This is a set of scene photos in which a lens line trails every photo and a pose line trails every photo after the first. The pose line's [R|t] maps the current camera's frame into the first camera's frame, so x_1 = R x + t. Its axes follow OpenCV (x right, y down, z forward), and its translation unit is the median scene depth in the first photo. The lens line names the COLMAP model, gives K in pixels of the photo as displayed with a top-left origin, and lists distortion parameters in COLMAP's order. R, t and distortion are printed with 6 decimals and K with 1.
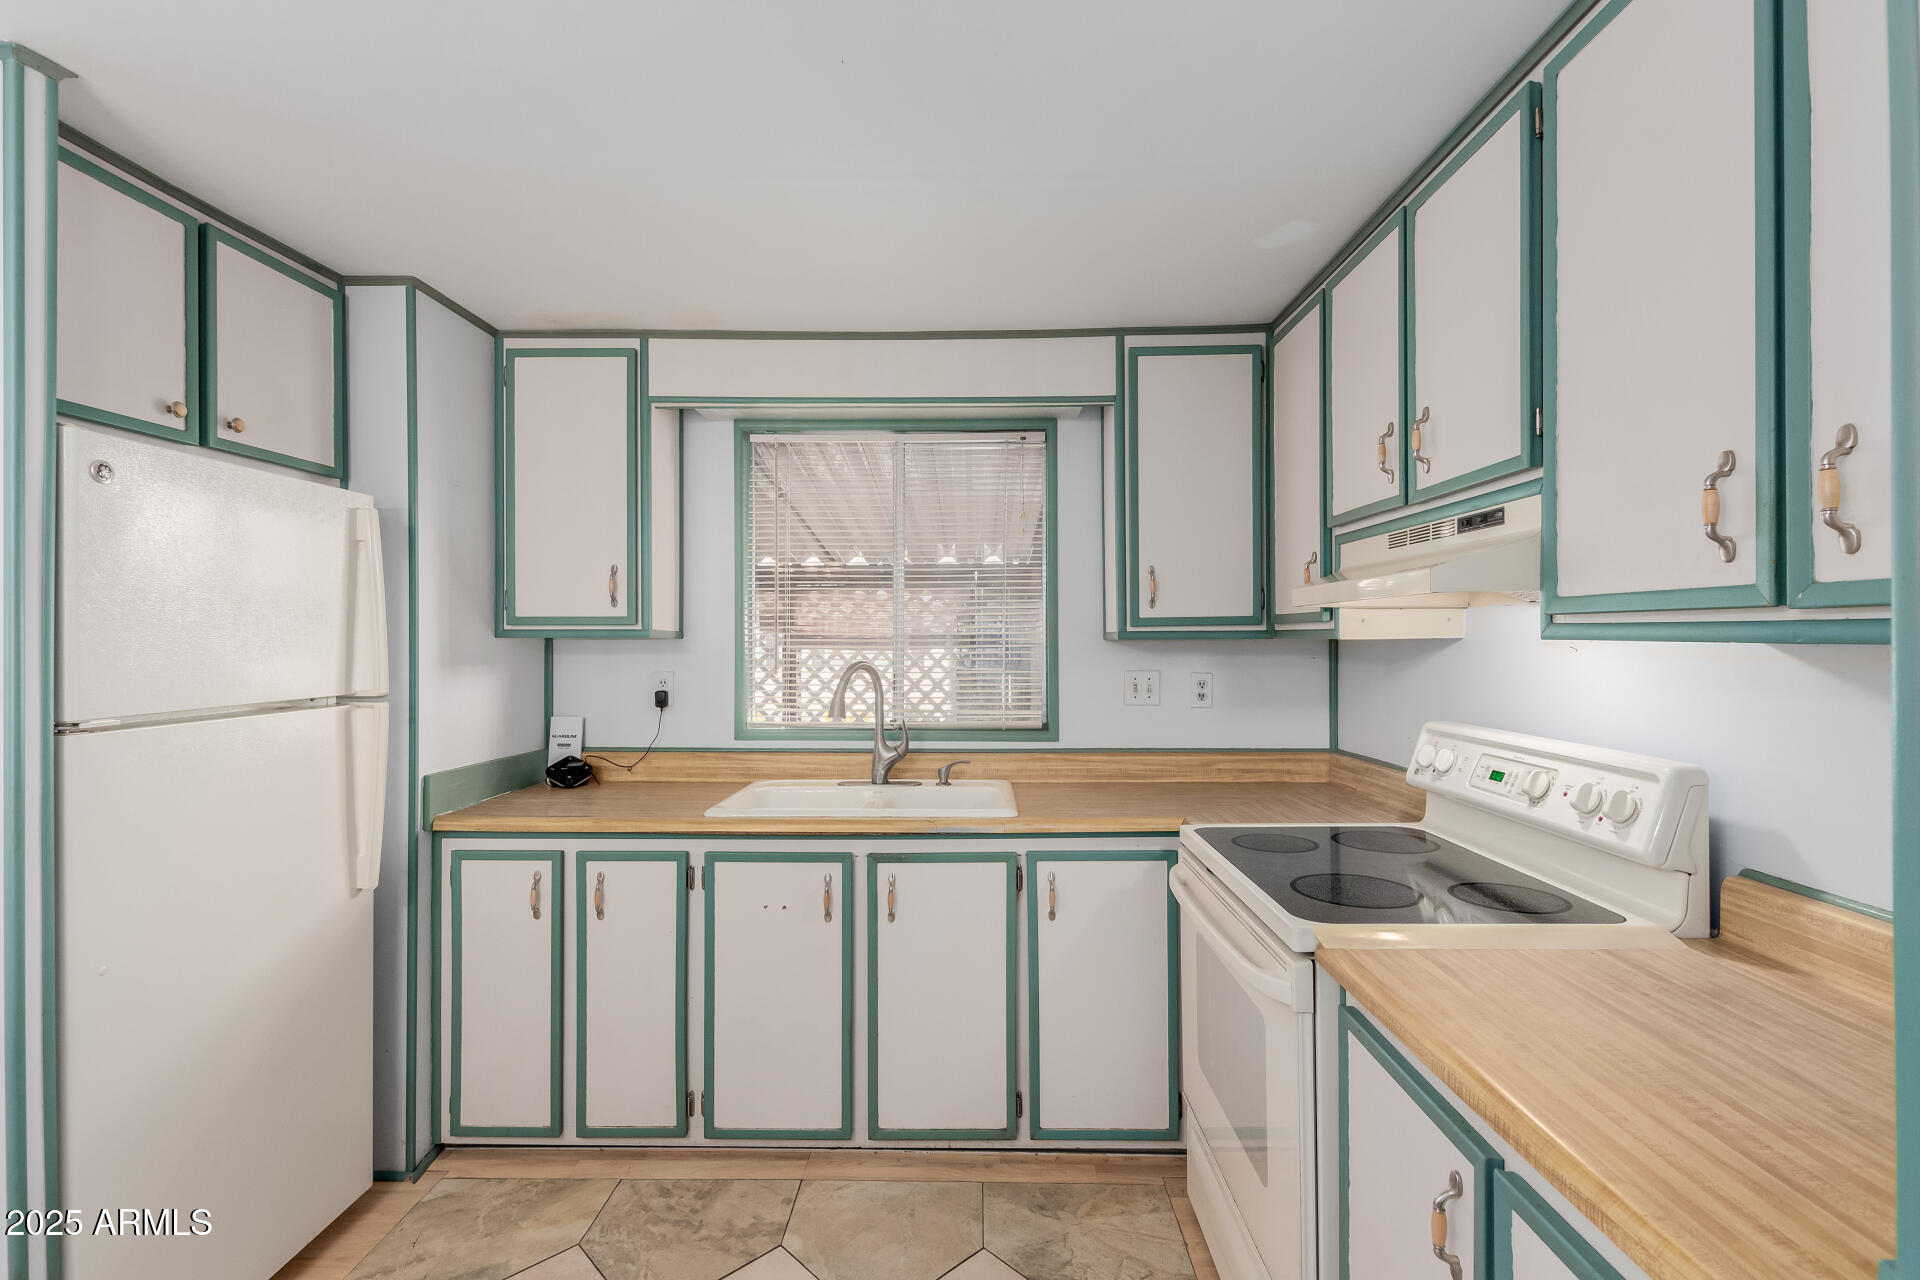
lens RADIAL K [[875.3, 0, 962.0], [0, 875.3, 641.8], [0, 0, 1]] dist [0.005071, -0.000888]
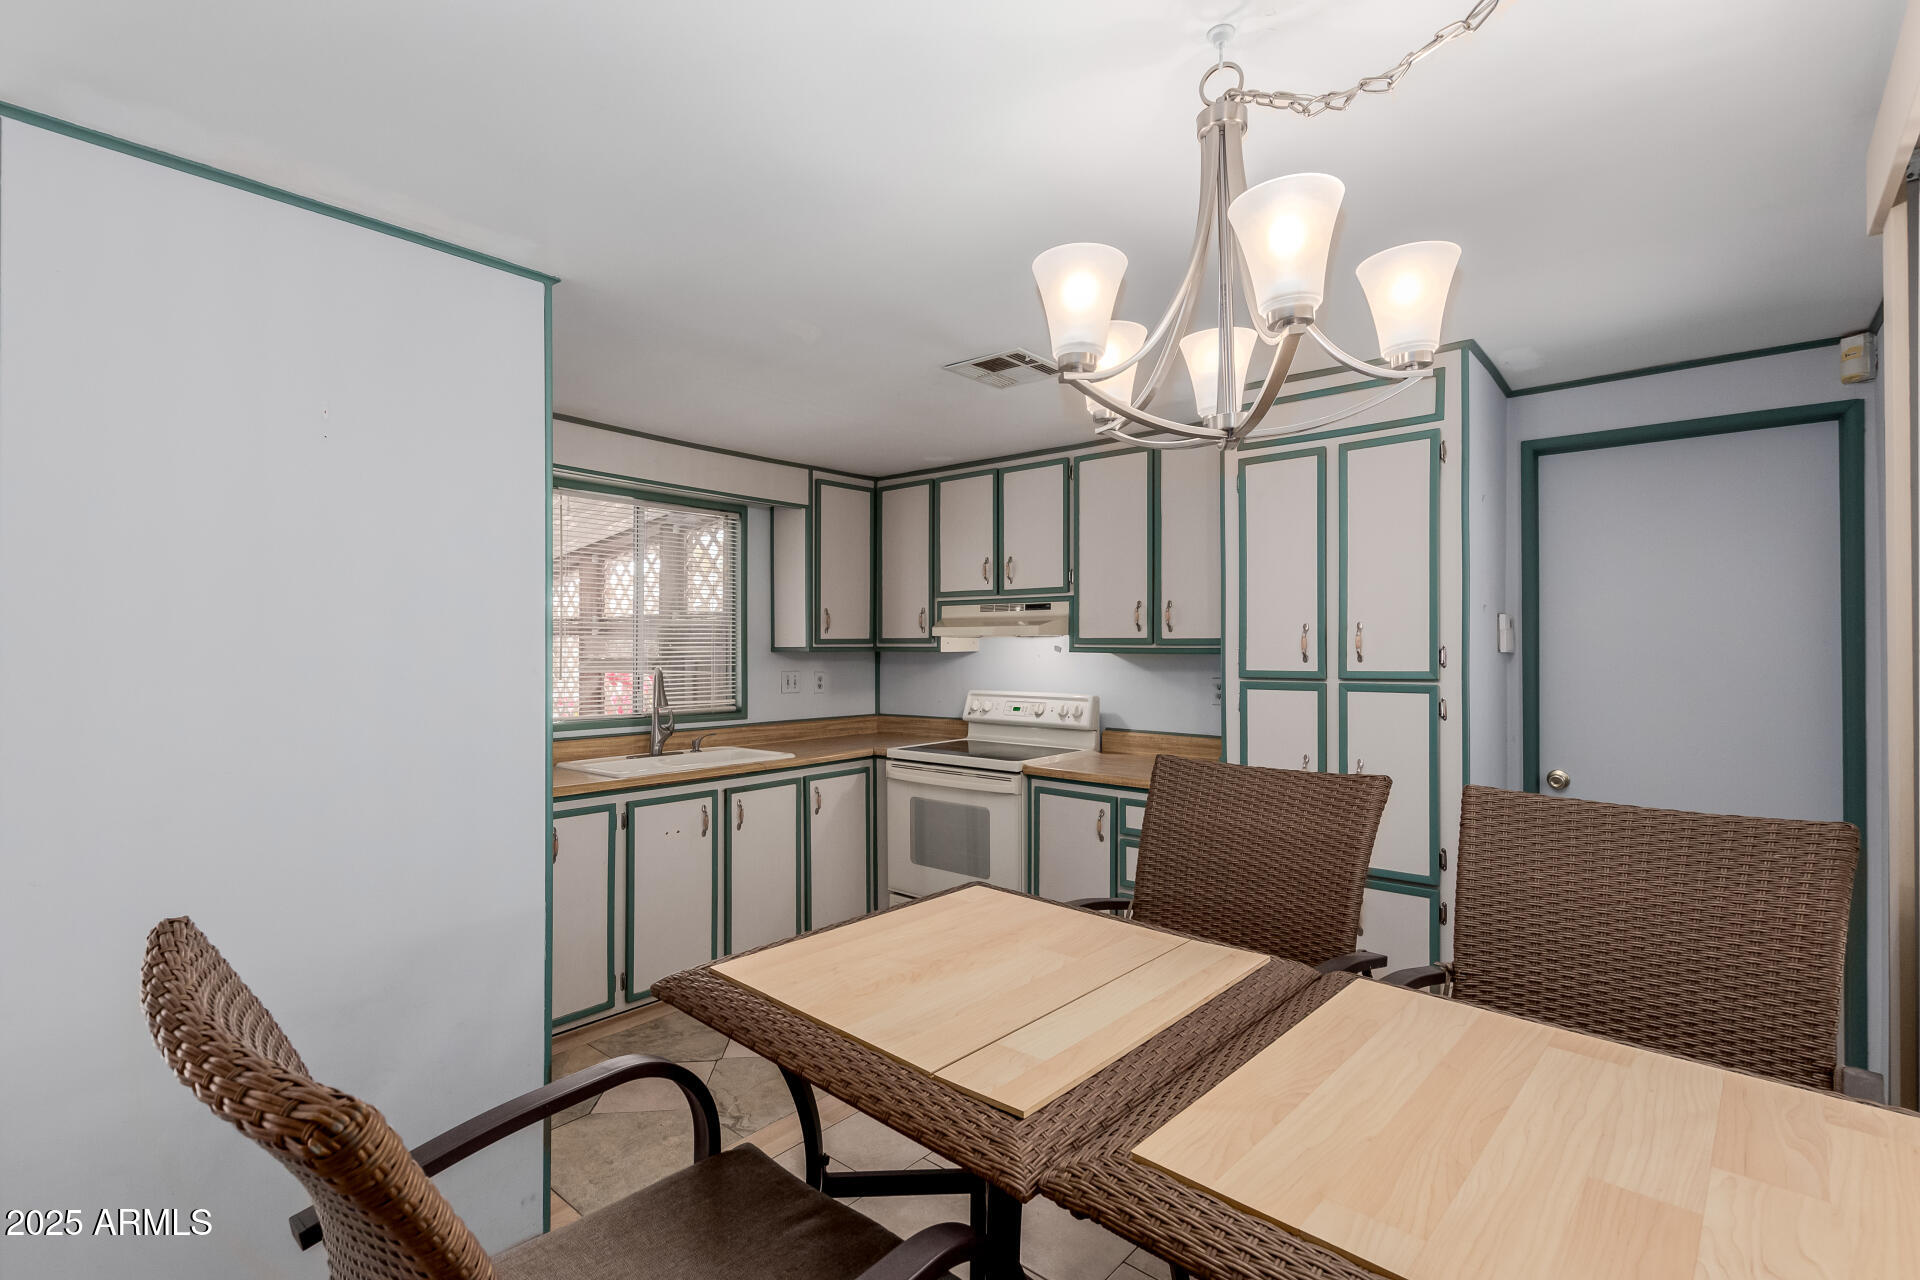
lens RADIAL K [[875.3, 0, 962.0], [0, 875.3, 641.8], [0, 0, 1]] dist [0.005071, -0.000888]
pose [[0.641413, 0.008143, 0.767152, -1.036053], [0.000105, 0.999943, -0.010702, -0.004379], [-0.767196, 0.006945, 0.641376, -0.329030]]
